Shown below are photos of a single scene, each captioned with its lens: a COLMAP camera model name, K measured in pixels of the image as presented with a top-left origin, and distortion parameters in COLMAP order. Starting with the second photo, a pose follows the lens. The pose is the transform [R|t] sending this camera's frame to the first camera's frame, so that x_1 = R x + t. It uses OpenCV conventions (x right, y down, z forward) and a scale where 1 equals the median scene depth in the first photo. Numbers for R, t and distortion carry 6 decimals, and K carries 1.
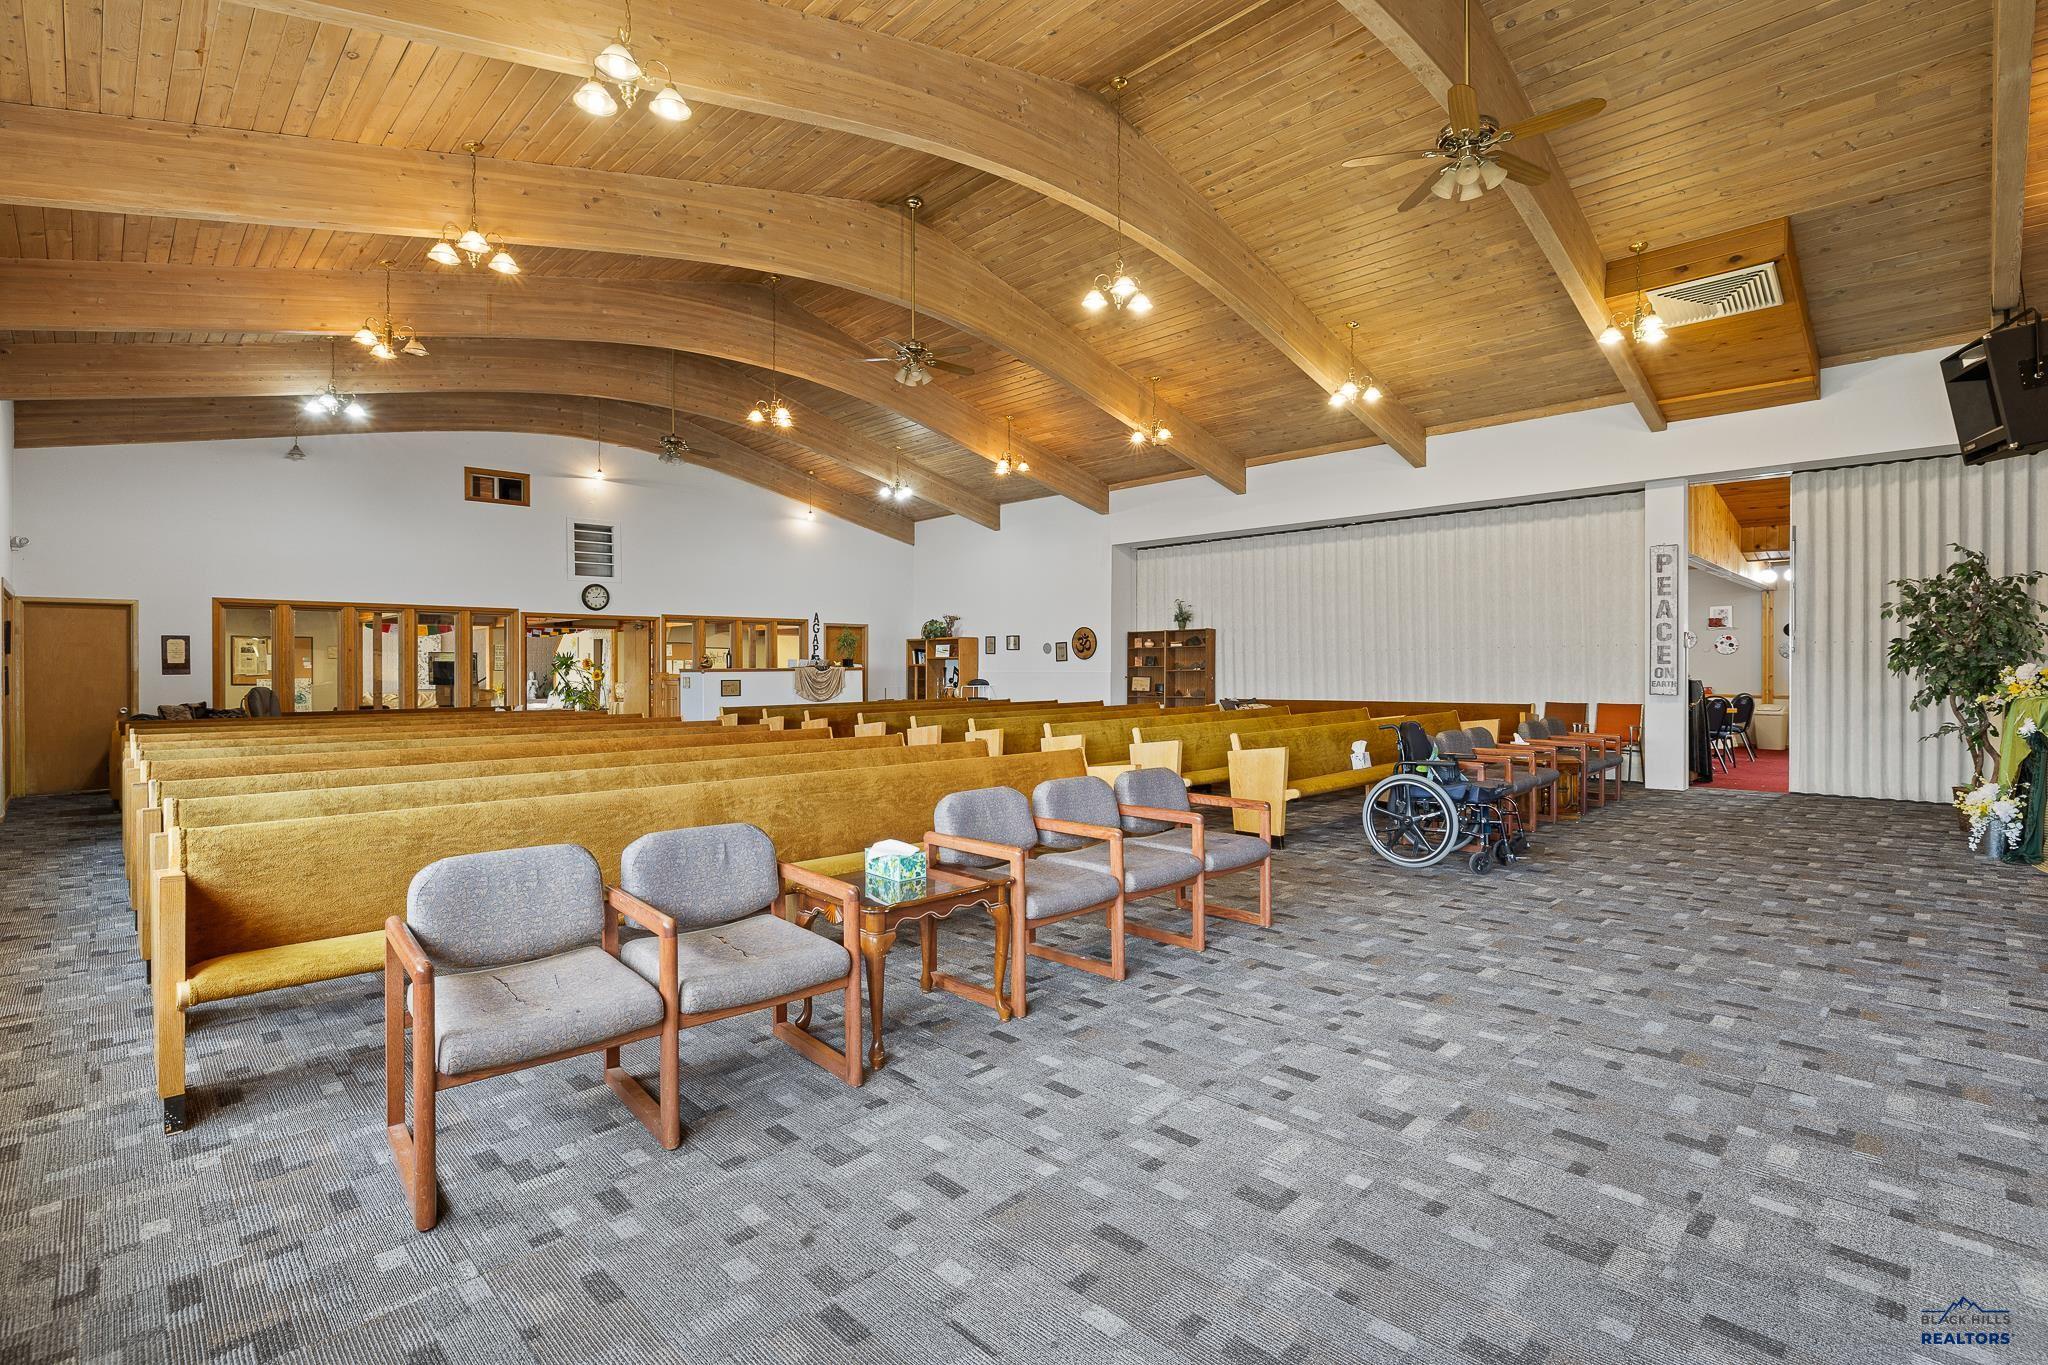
lens RADIAL K [[961.8, 0, 1033.6], [0, 961.8, 670.1], [0, 0, 1]] dist [-0.001692, 0.000420]
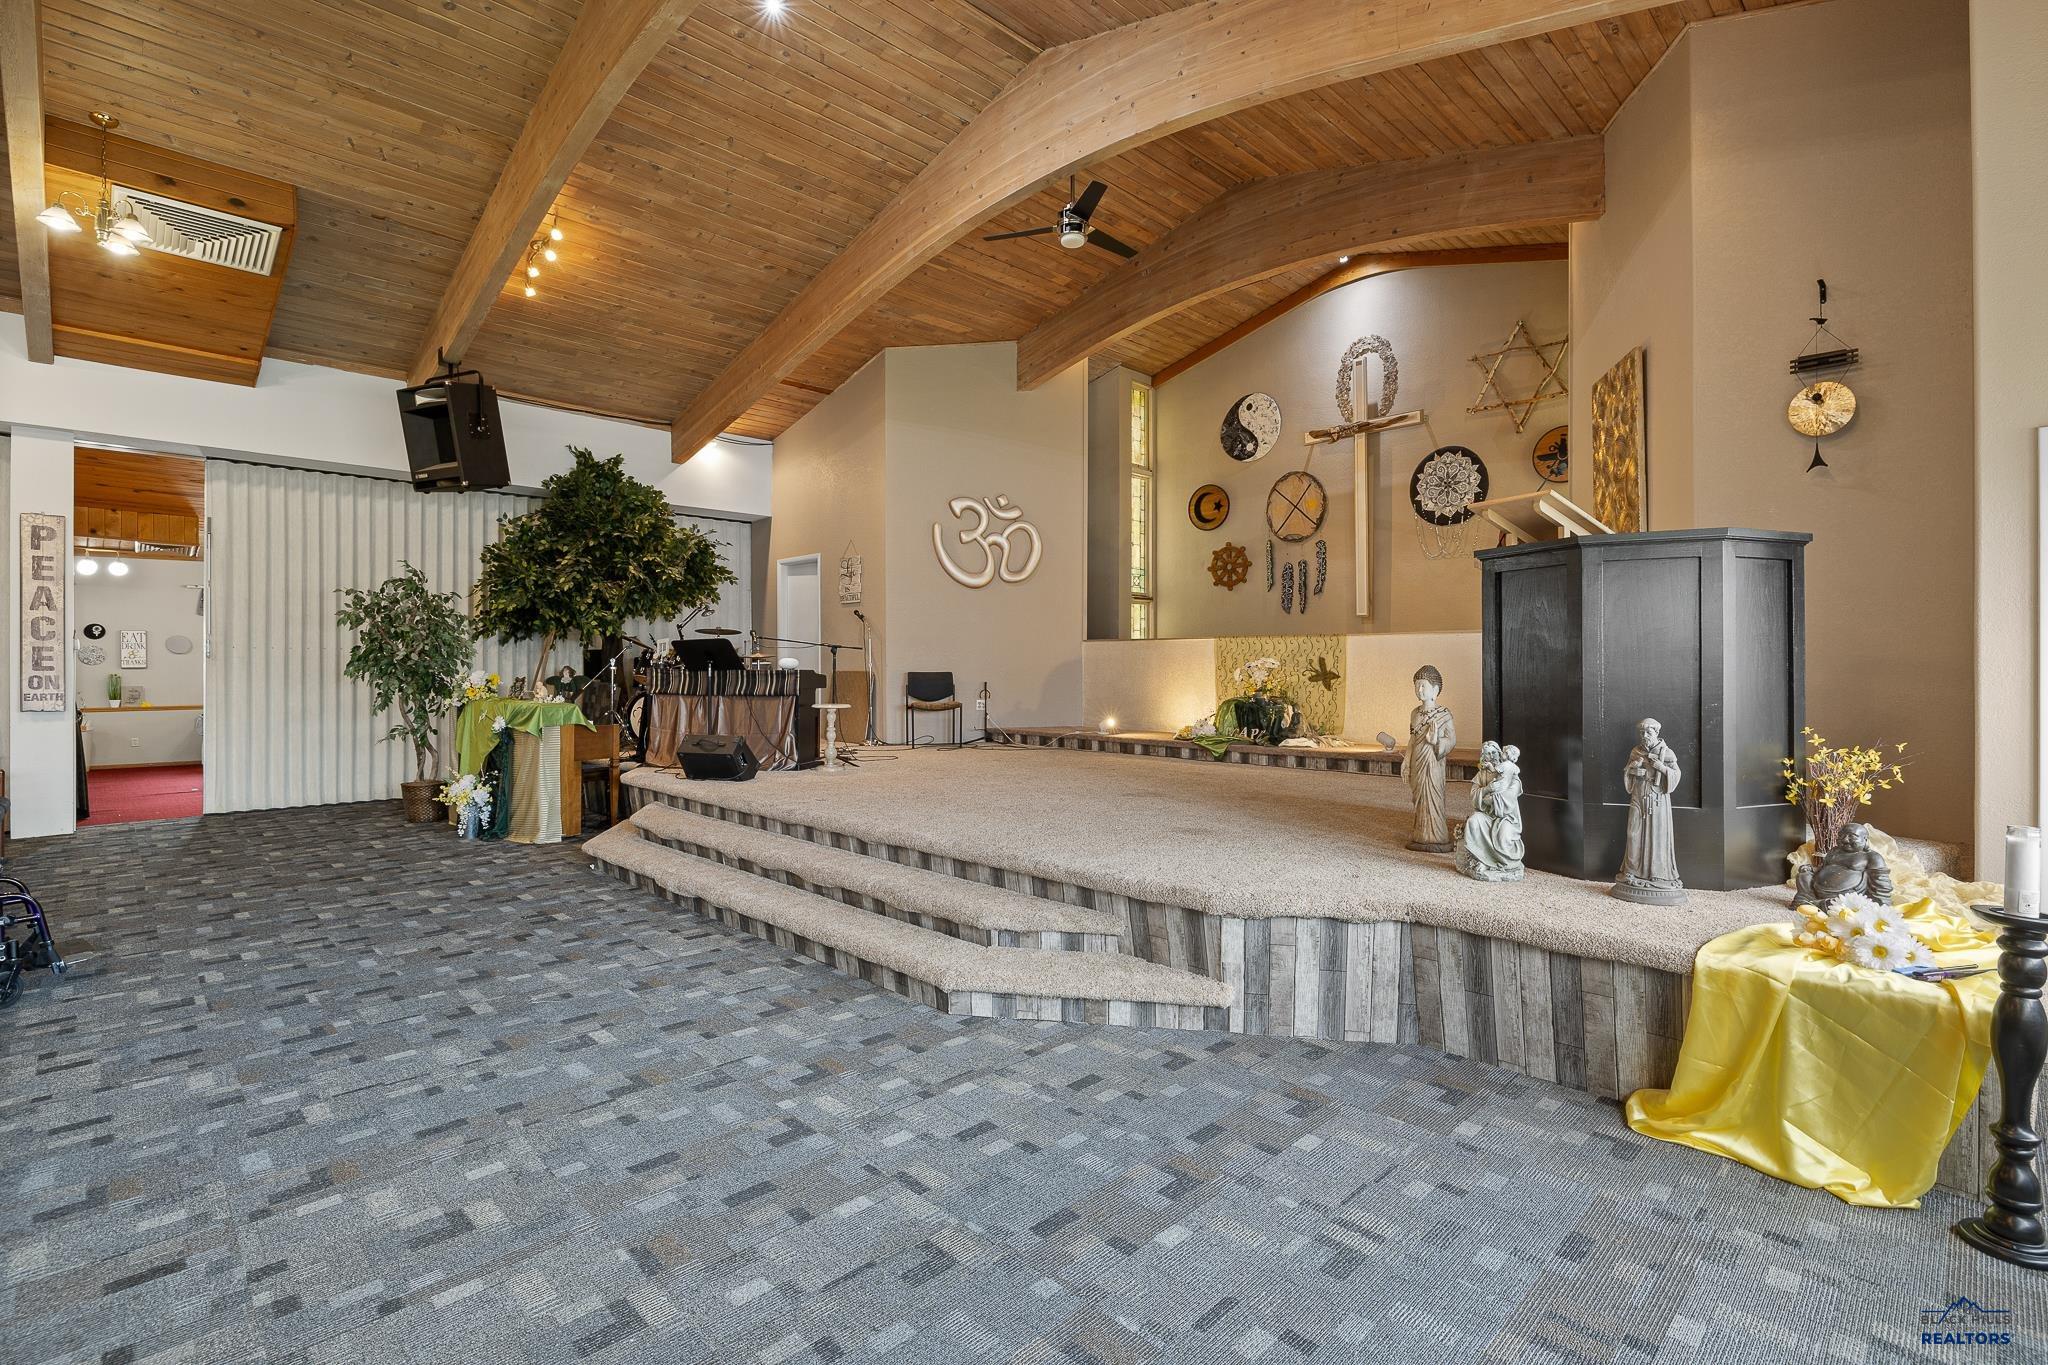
lens RADIAL K [[961.8, 0, 1026.4], [0, 961.8, 673.0], [0, 0, 1]] dist [-0.001692, 0.000420]
pose [[0.000044, -0.001253, 0.999999, -0.142389], [0.005449, 0.999984, 0.001253, -0.001763], [-0.999985, 0.005449, 0.000050, 0.307937]]
